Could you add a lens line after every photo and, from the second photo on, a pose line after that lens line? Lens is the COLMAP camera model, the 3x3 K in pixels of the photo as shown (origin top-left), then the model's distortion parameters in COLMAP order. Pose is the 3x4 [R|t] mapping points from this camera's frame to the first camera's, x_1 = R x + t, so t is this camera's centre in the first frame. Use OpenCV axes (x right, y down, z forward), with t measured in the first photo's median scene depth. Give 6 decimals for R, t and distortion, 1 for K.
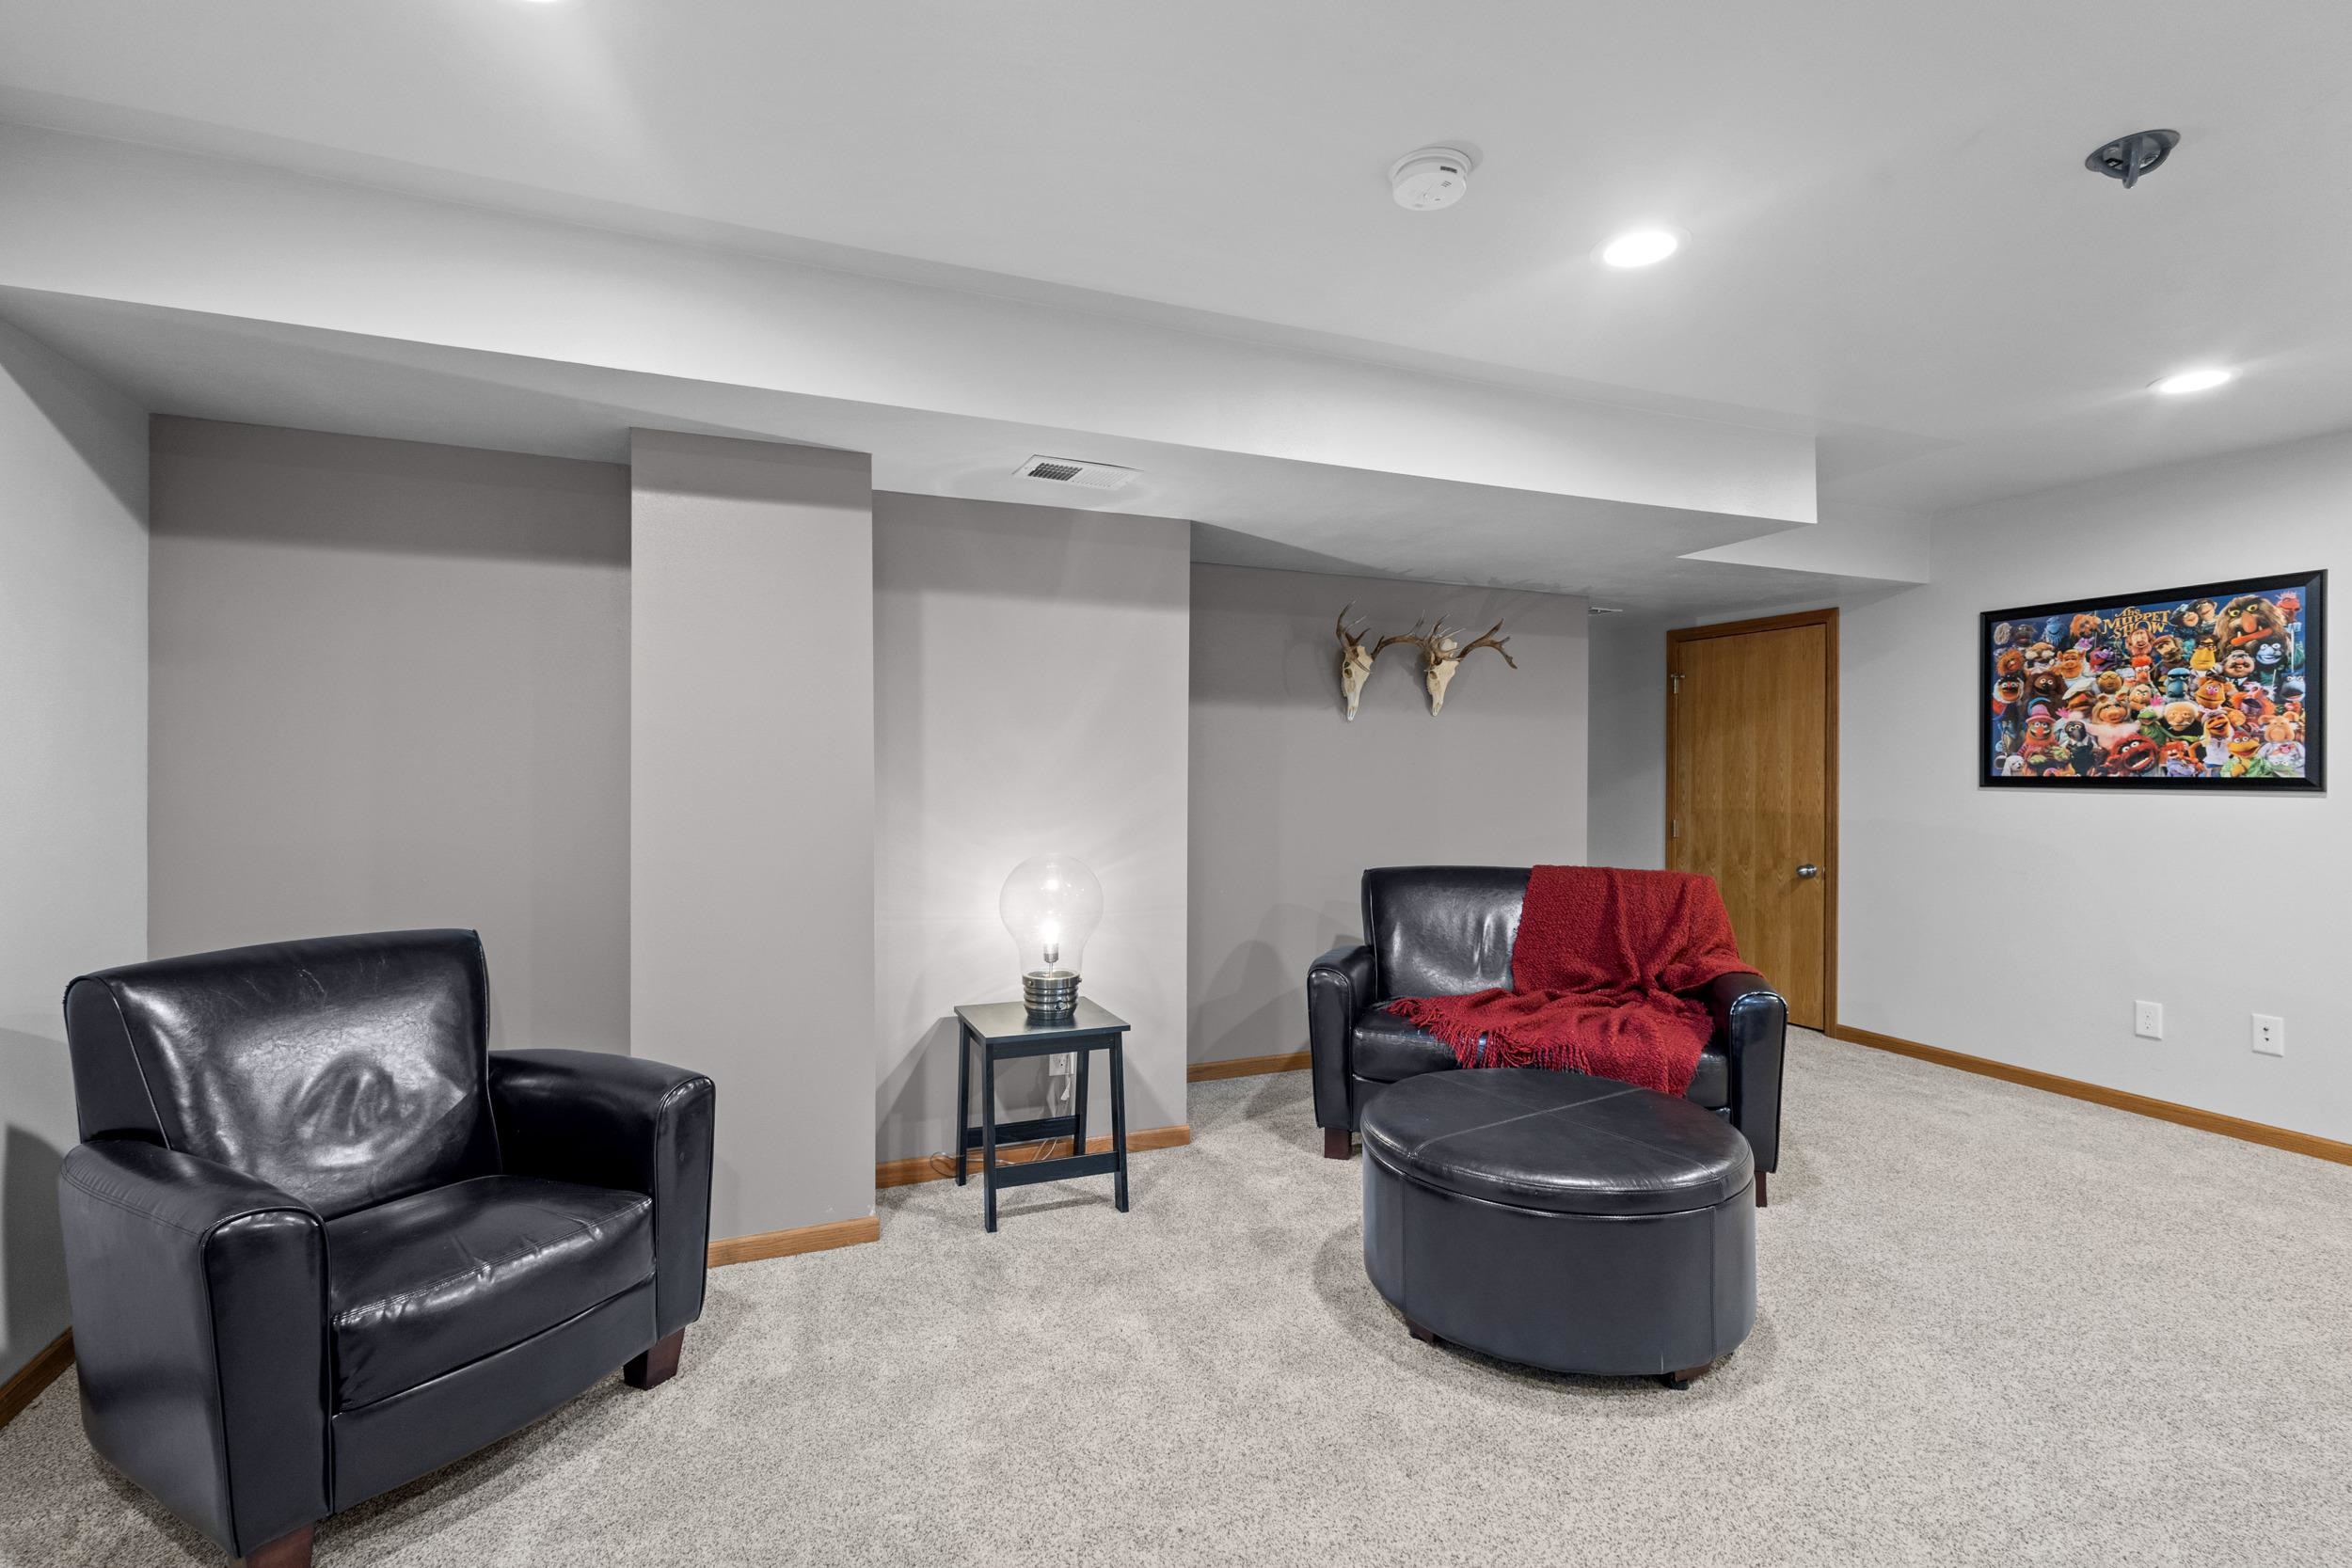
lens RADIAL K [[1080.2, 0, 1176.8], [0, 1080.2, 785.7], [0, 0, 1]] dist [-0.000866, -0.002567]
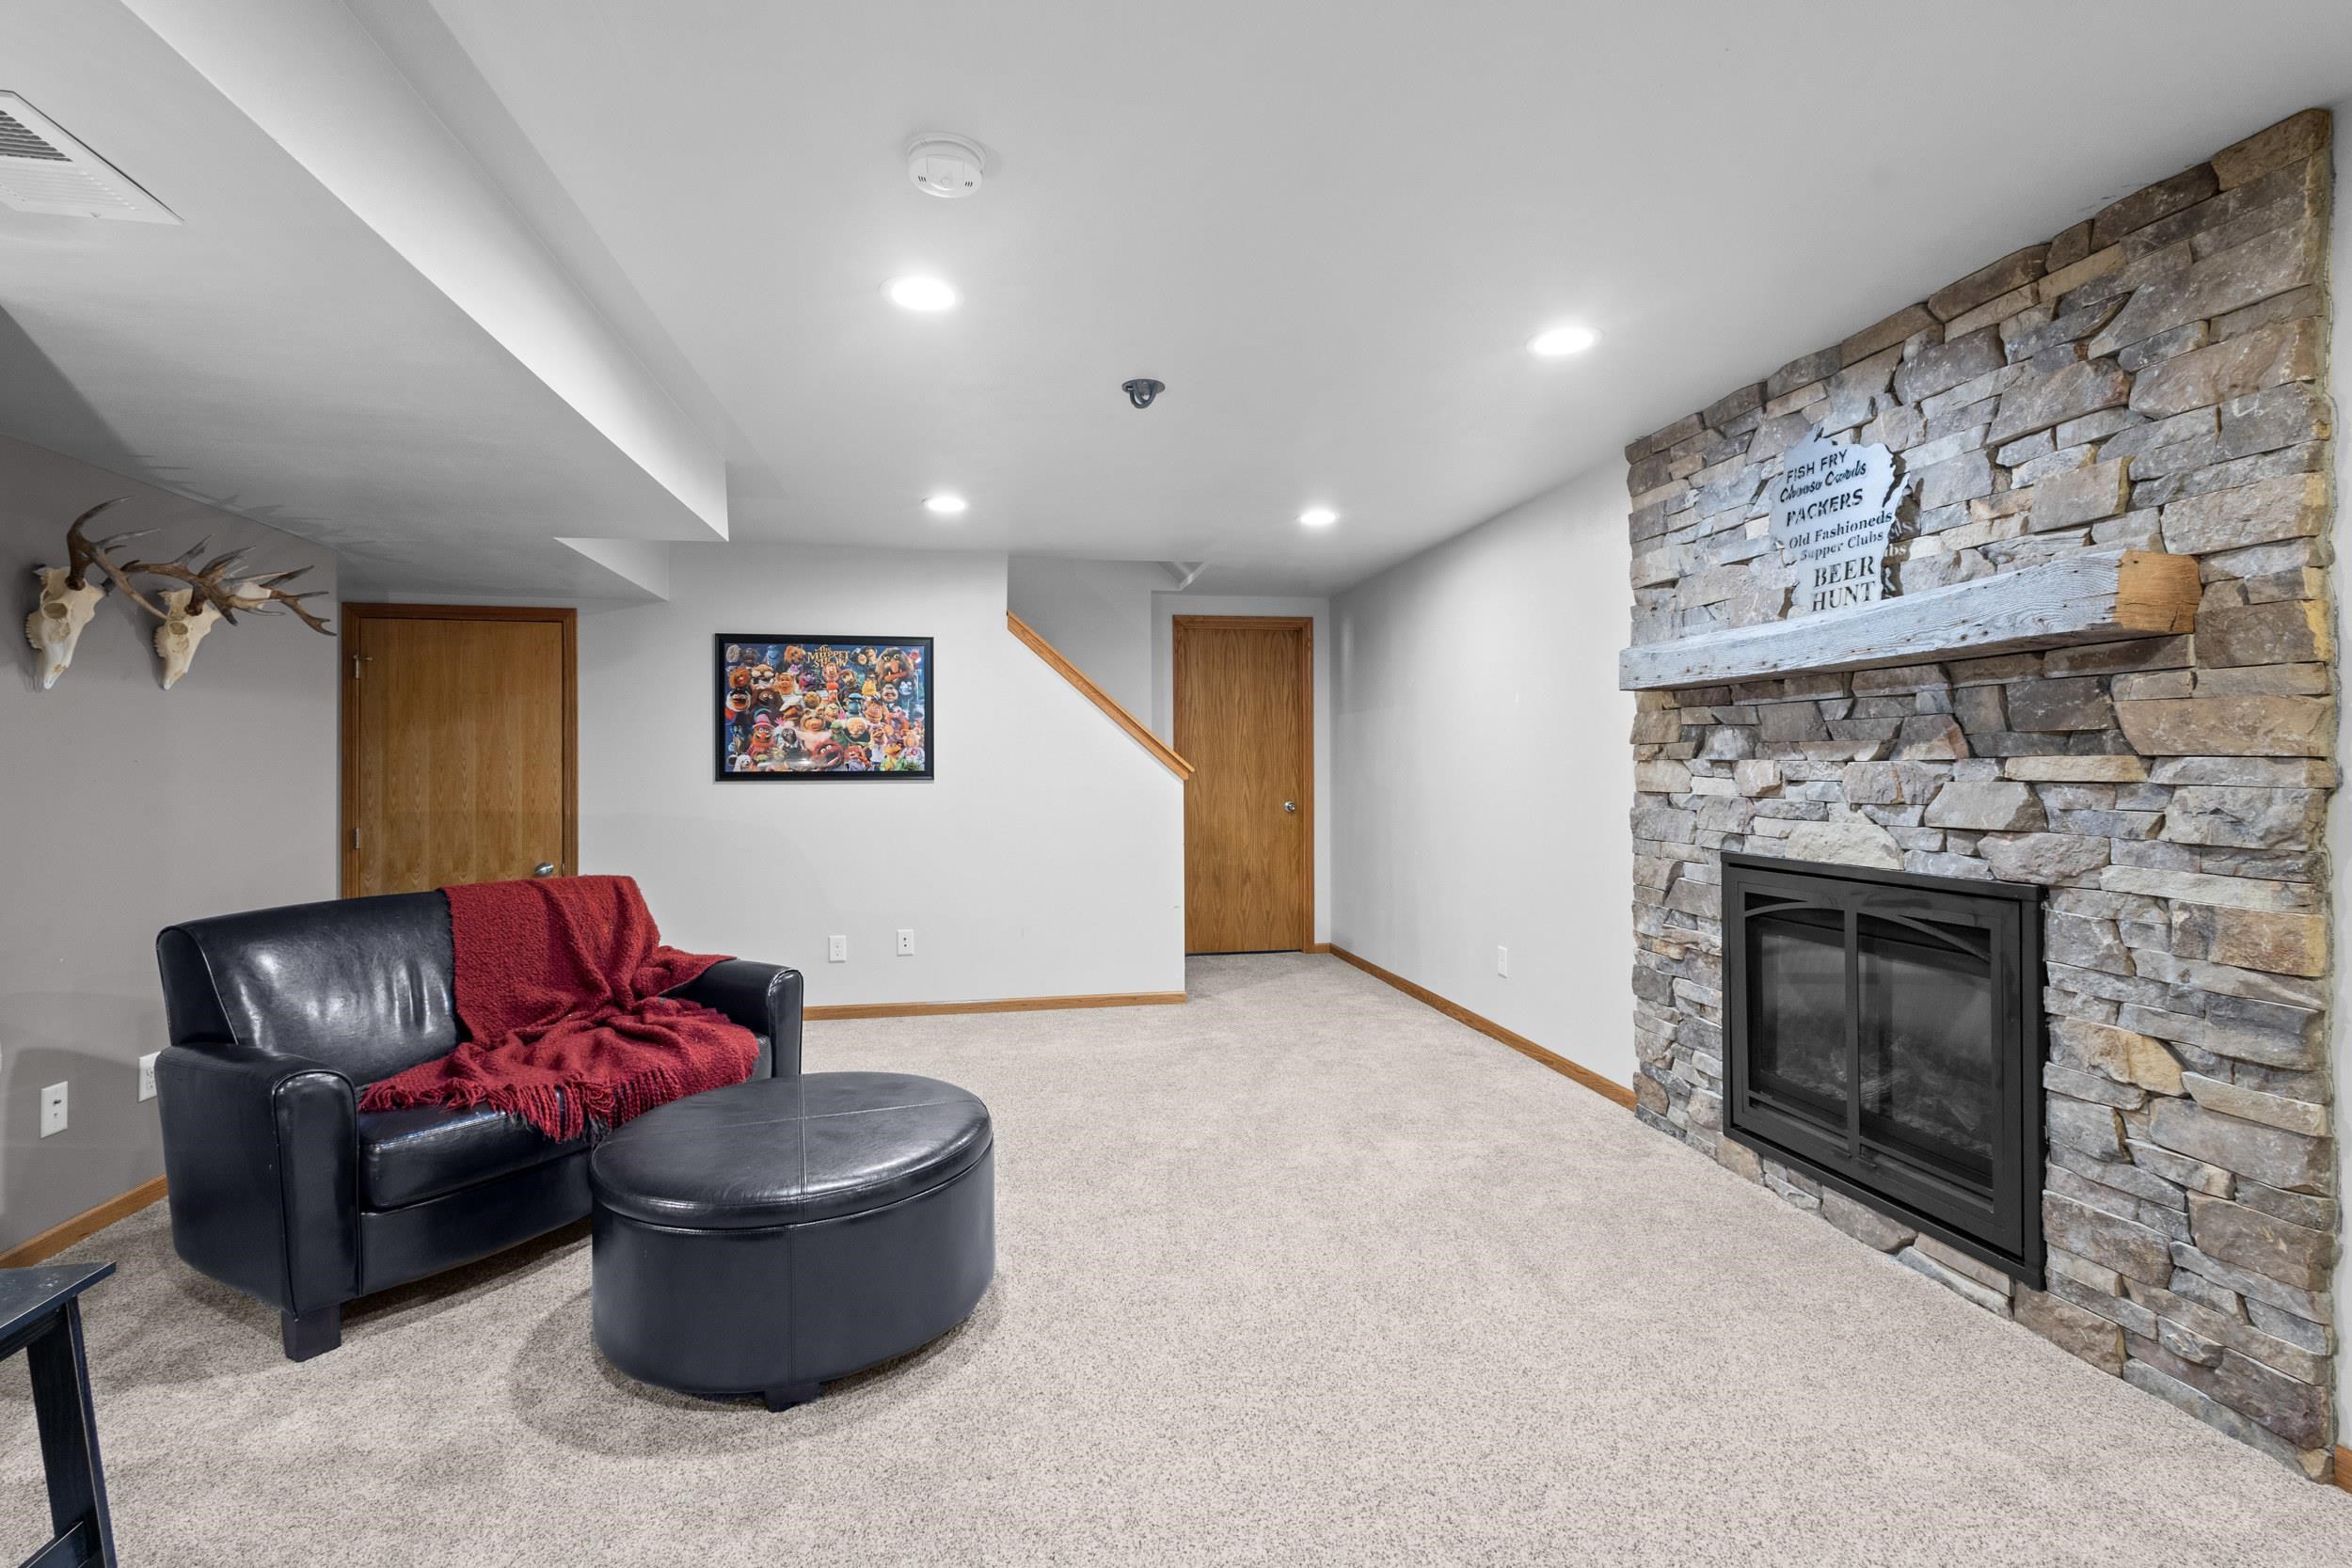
lens RADIAL K [[1080.2, 0, 1170.2], [0, 1080.2, 775.0], [0, 0, 1]] dist [-0.000866, -0.002567]
pose [[0.193784, -0.010872, 0.980984, -0.349373], [0.020143, 0.999772, 0.007102, -0.004338], [-0.980837, 0.018384, 0.193959, 0.308970]]
